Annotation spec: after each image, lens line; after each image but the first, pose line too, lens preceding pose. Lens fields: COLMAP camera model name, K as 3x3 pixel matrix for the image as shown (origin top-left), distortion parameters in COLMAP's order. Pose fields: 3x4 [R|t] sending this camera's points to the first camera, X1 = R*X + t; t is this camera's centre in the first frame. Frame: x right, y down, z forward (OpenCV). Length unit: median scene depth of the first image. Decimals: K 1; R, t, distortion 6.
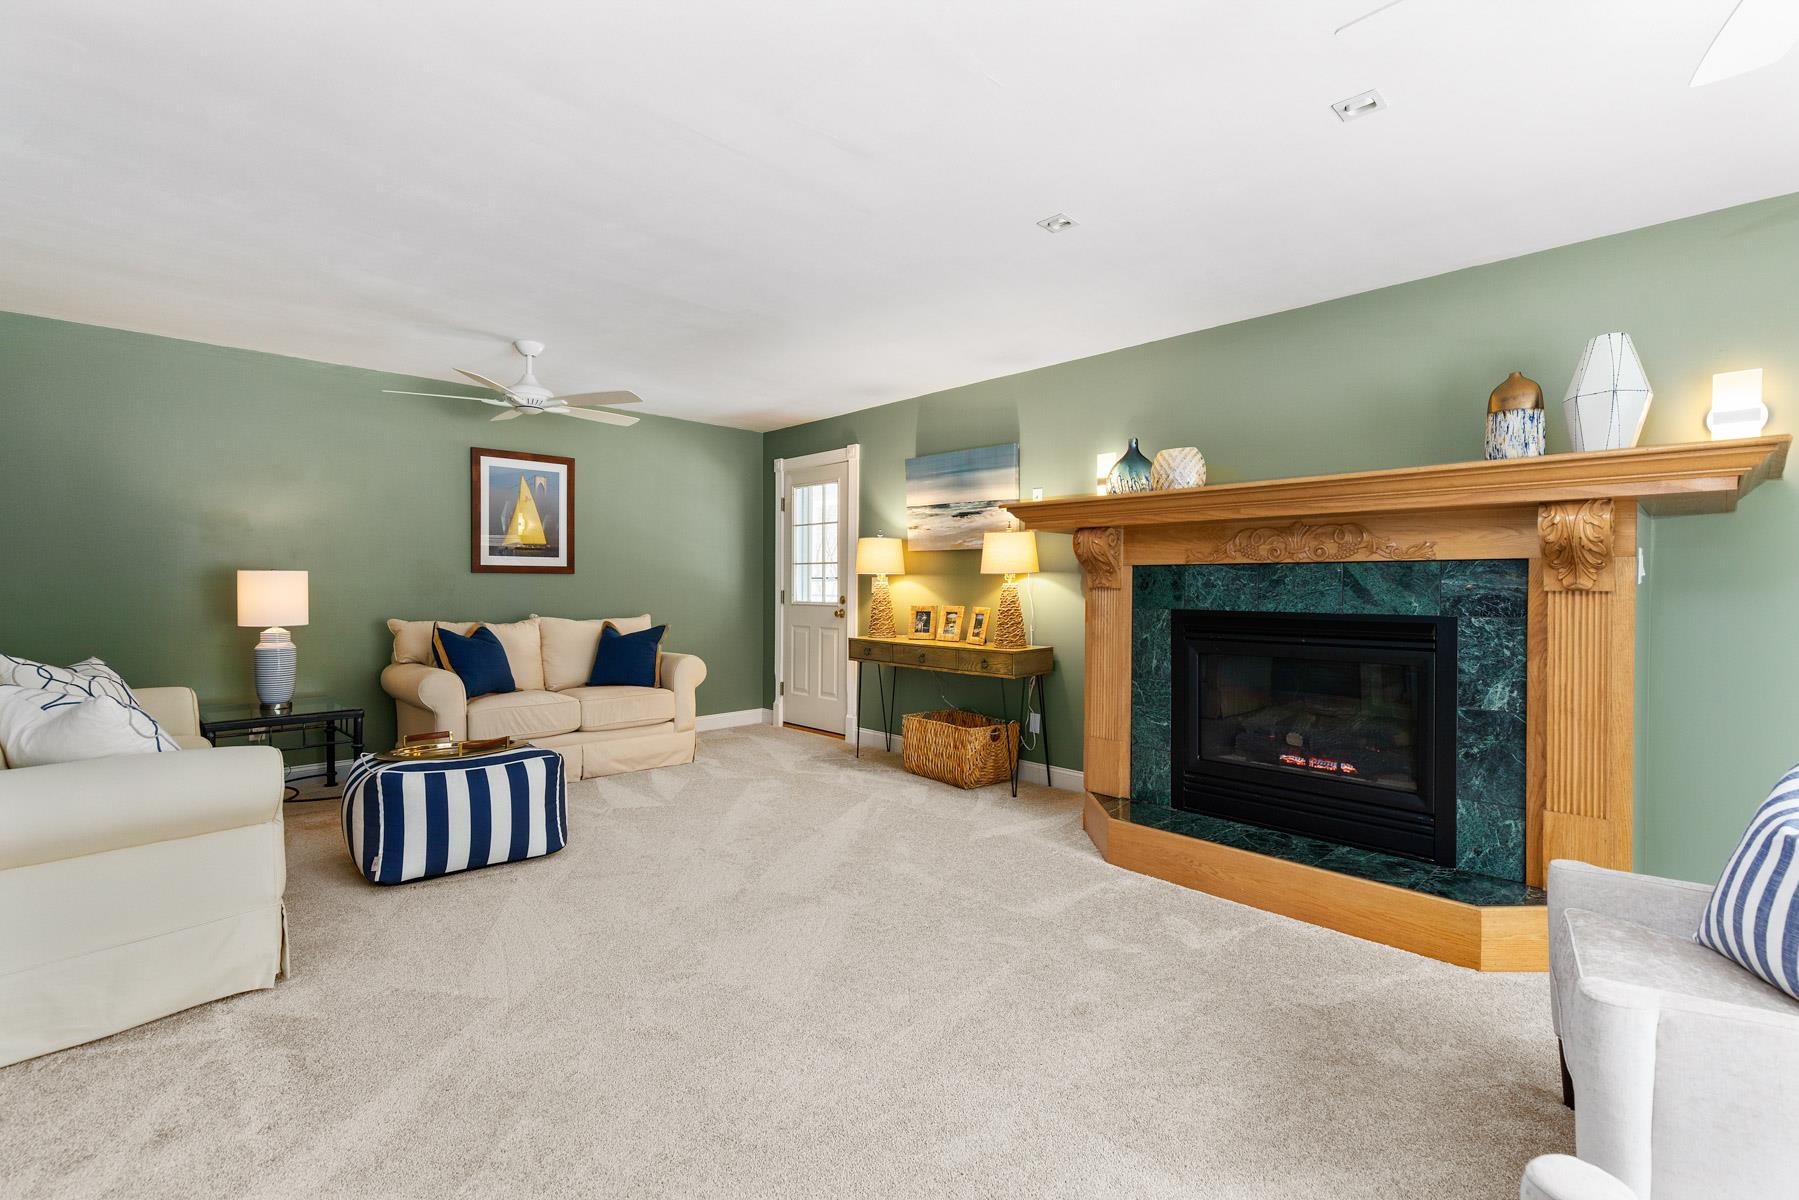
lens RADIAL K [[800.3, 0, 904.6], [0, 800.3, 599.1], [0, 0, 1]] dist [0.001196, -0.000238]
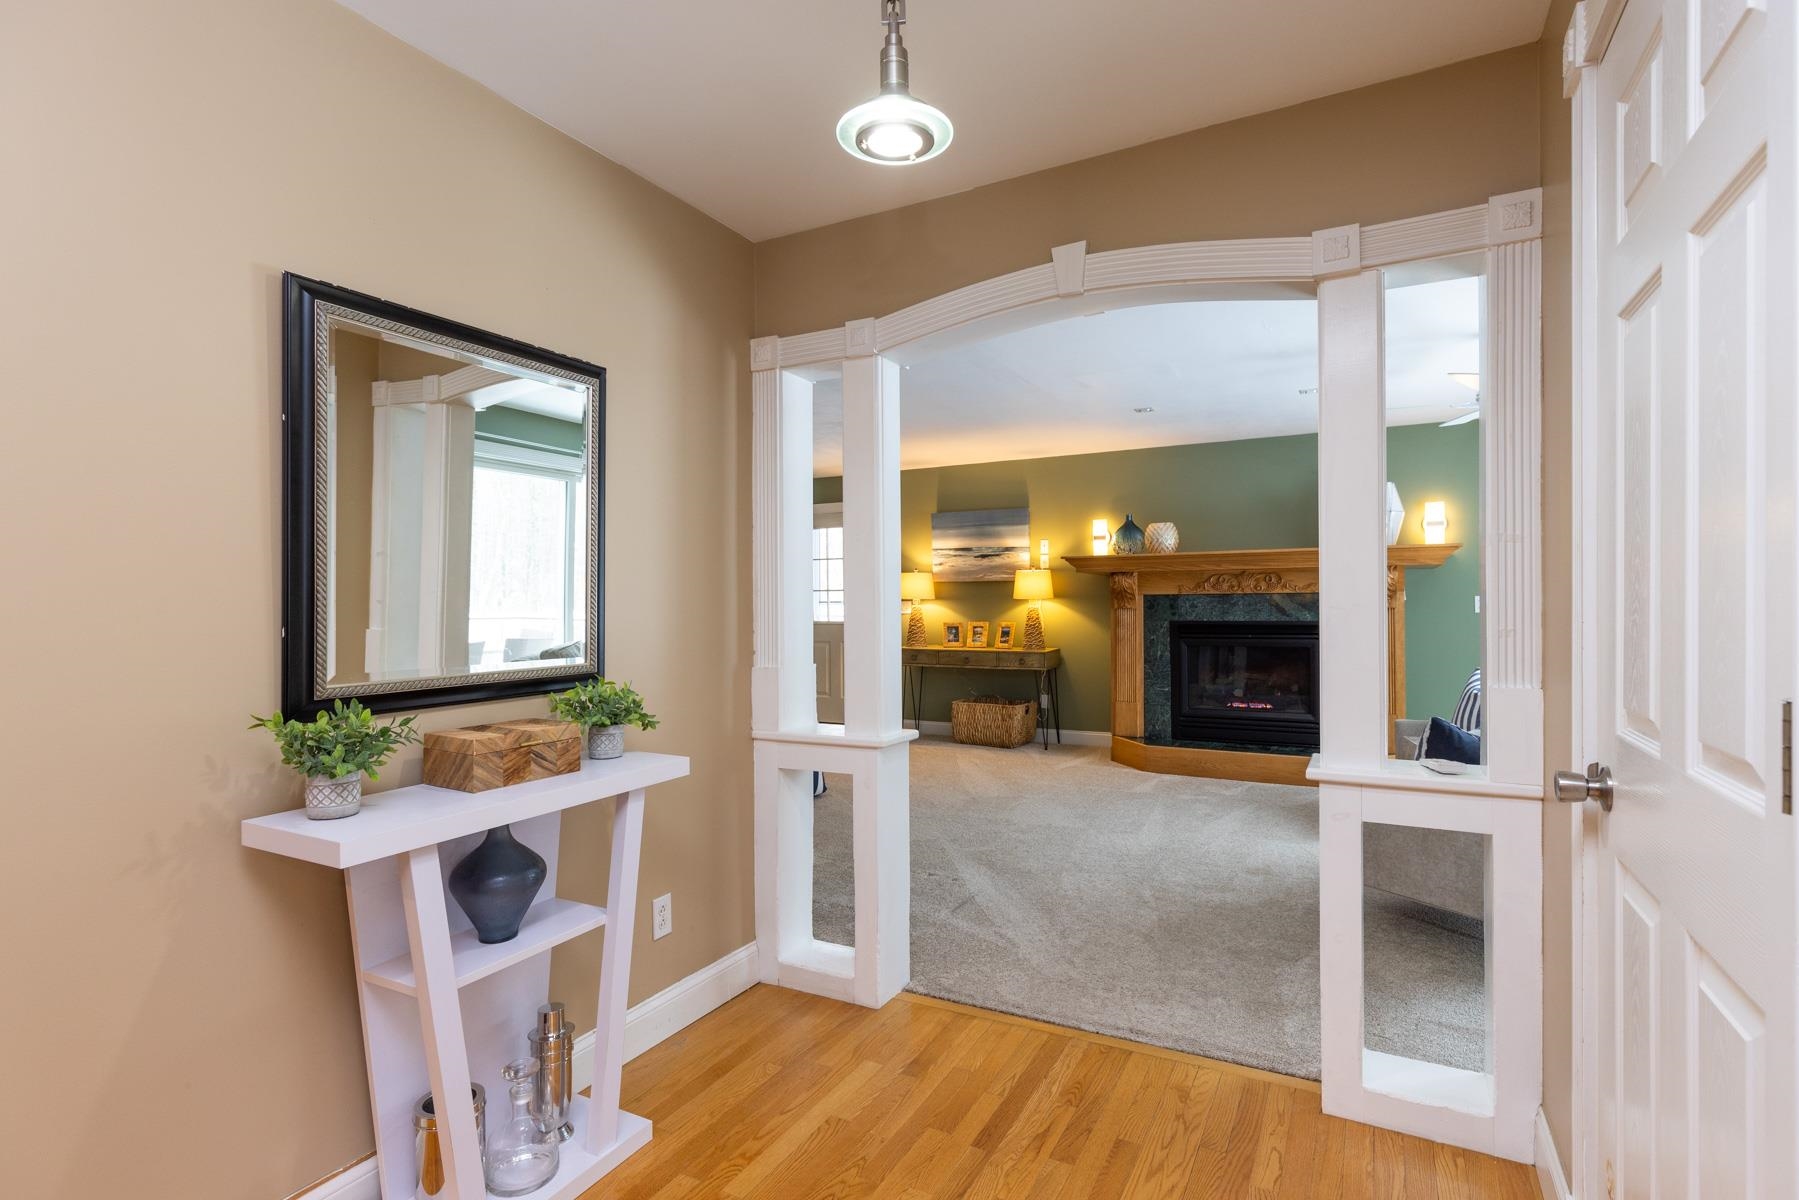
lens RADIAL K [[853.6, 0, 907.4], [0, 853.6, 600.6], [0, 0, 1]] dist [0.002259, -0.001476]
pose [[0.955742, -0.015840, 0.293779, -0.529018], [0.020127, 0.999730, -0.011576, -0.014958], [-0.293517, 0.016977, 0.955803, -0.408213]]
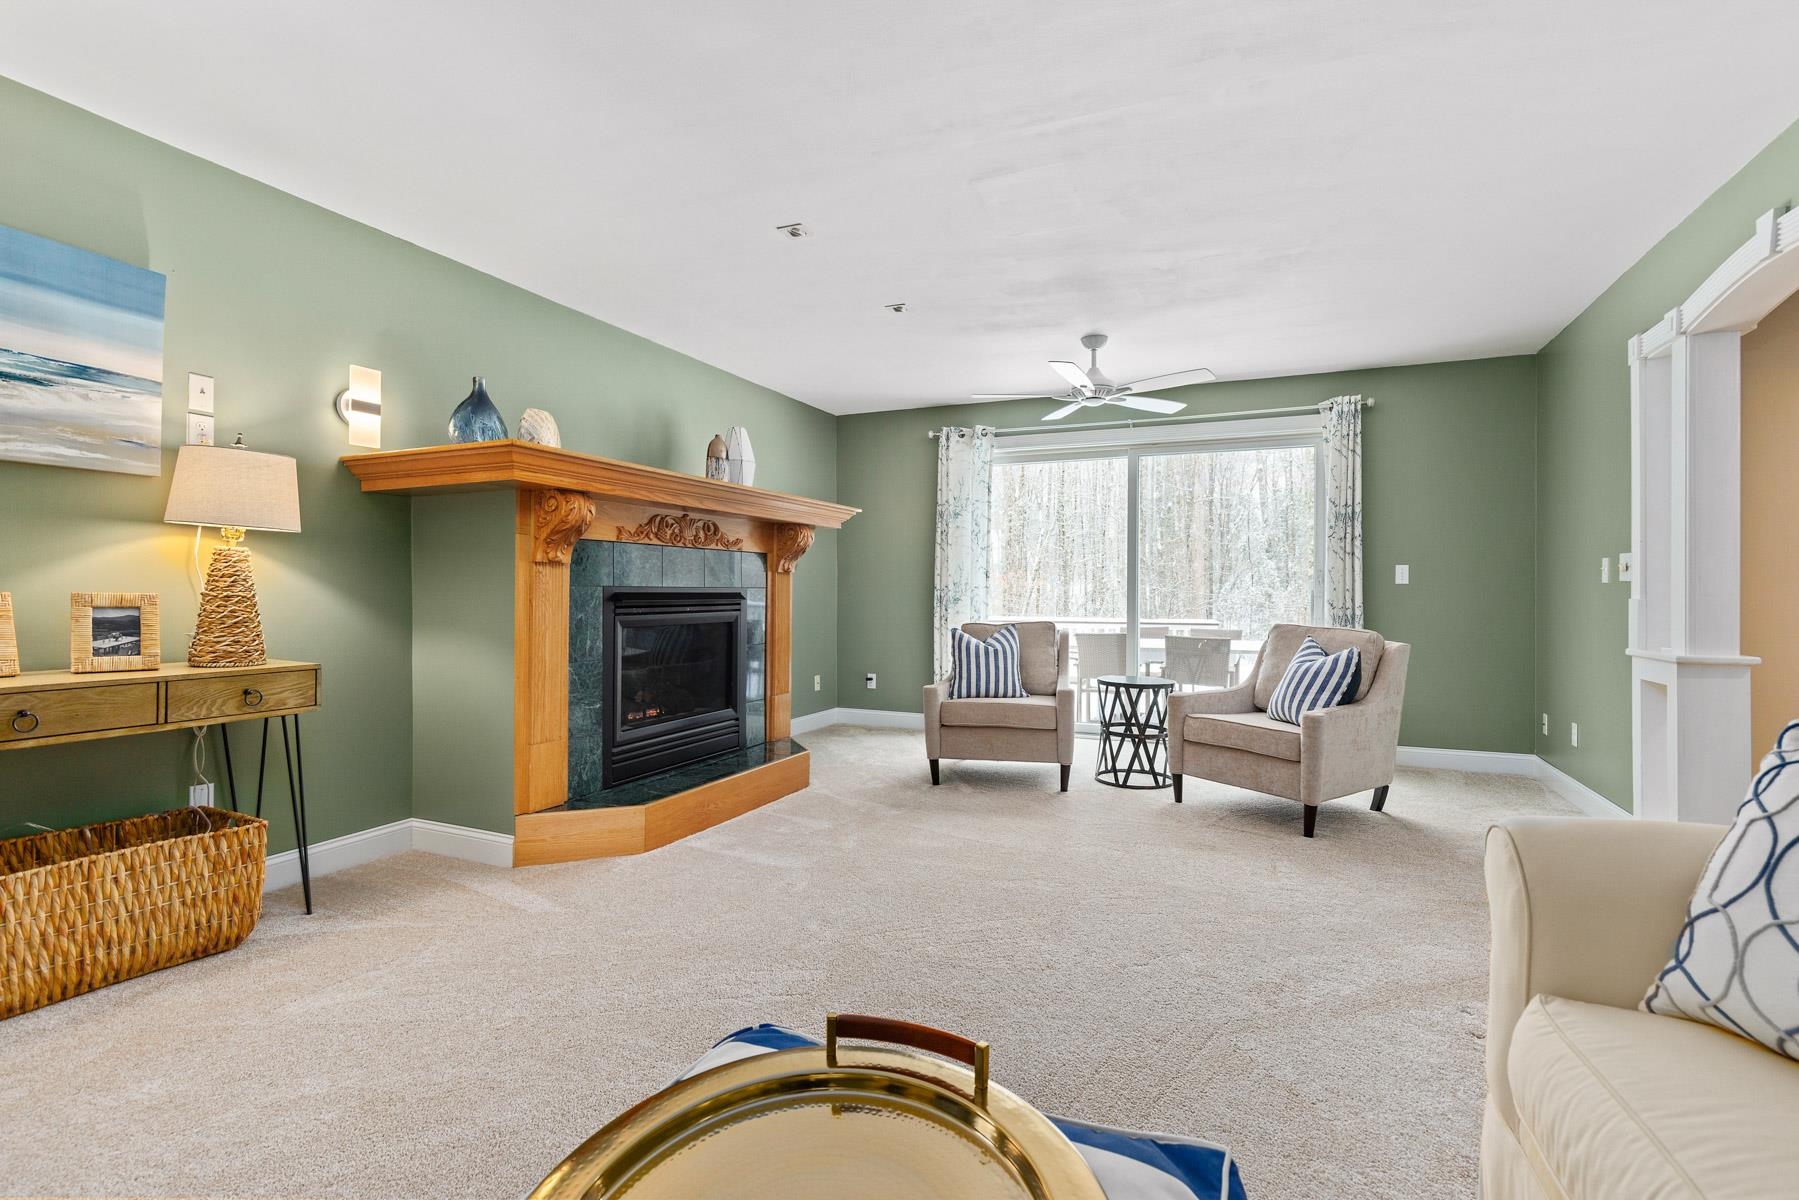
lens RADIAL K [[853.6, 0, 899.3], [0, 853.6, 595.7], [0, 0, 1]] dist [0.002259, -0.001476]
pose [[-0.378877, -0.009169, 0.925401, -0.560929], [0.009347, 0.999862, 0.013734, 0.009598], [-0.925400, 0.013853, -0.378739, 0.776885]]
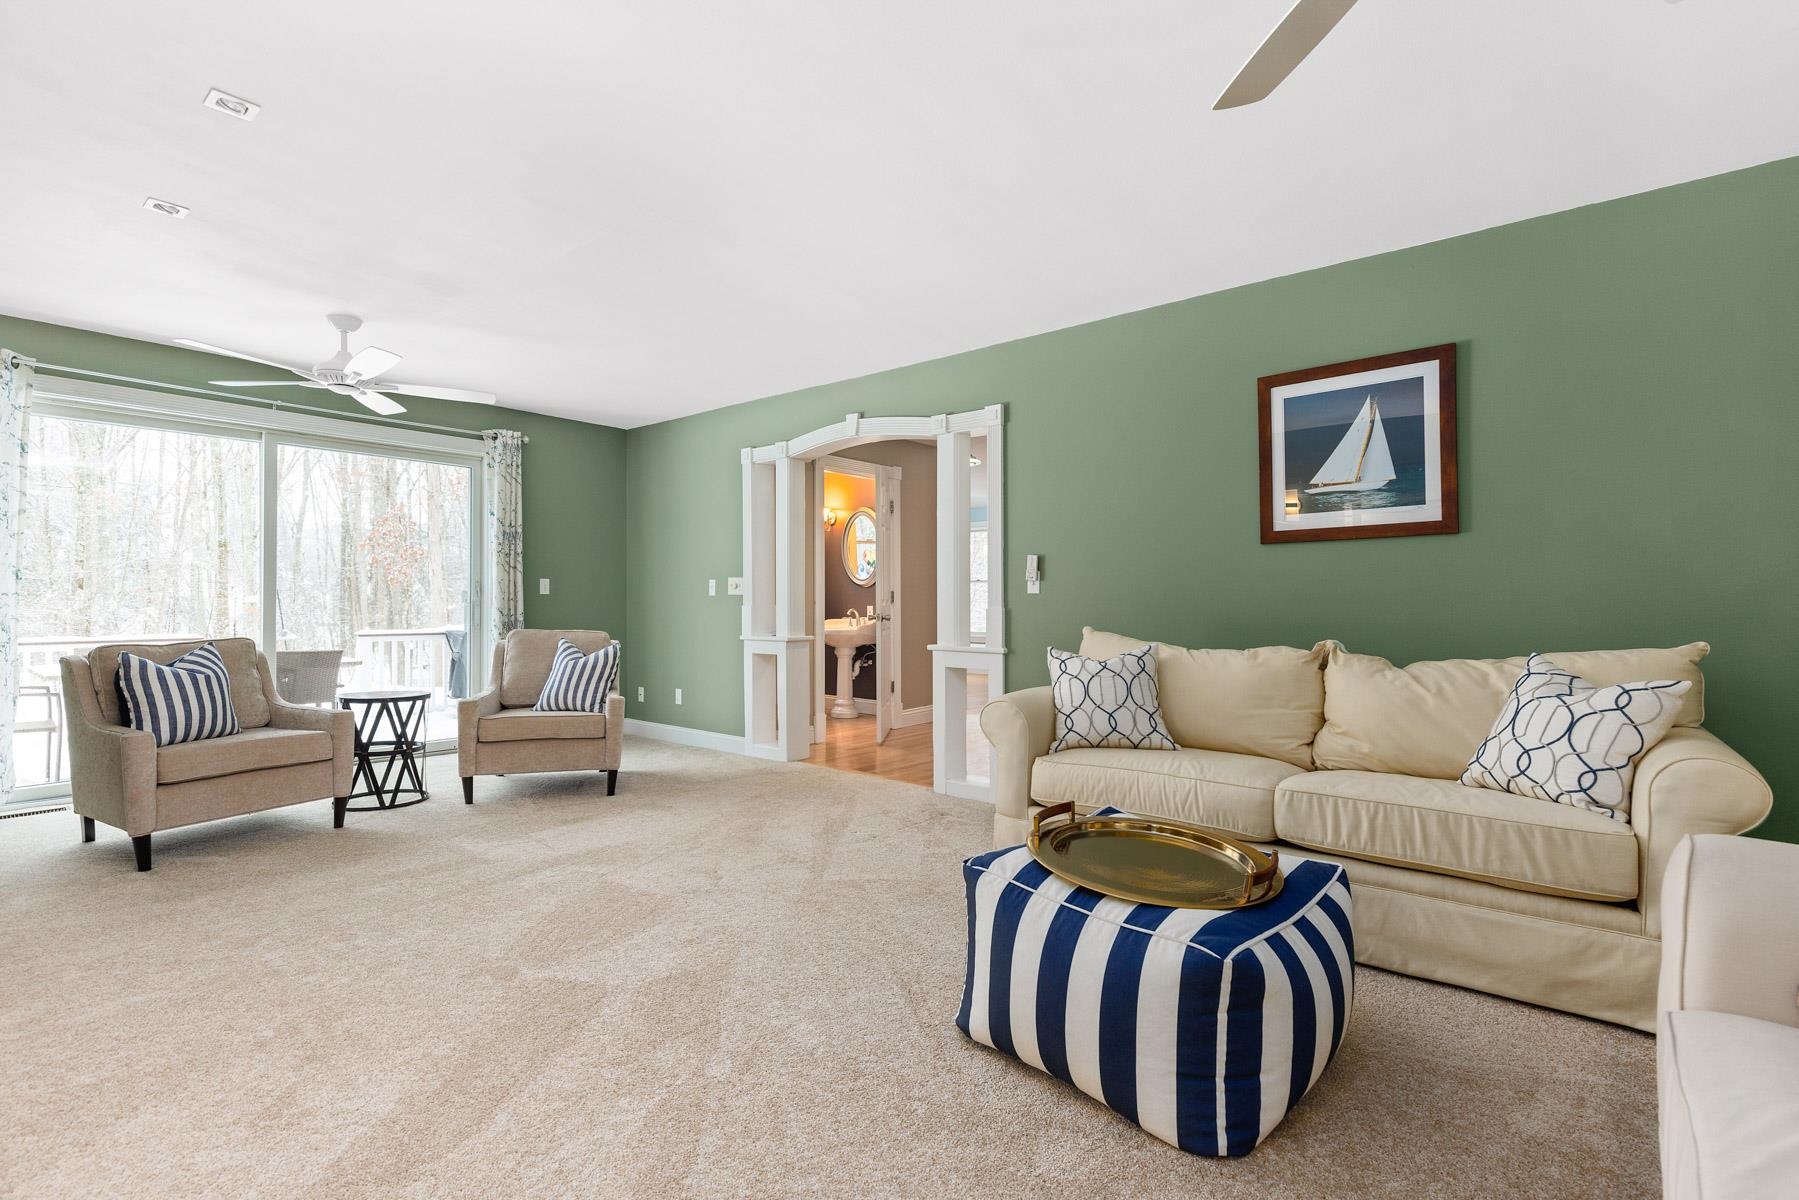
lens RADIAL K [[800.3, 0, 967.5], [0, 800.3, 600.9], [0, 0, 1]] dist [0.001196, -0.000238]
pose [[-0.990165, -0.005906, -0.139783, -0.153133], [-0.007634, 0.999901, 0.011833, 0.004640], [0.139699, 0.012784, -0.990112, 1.217978]]
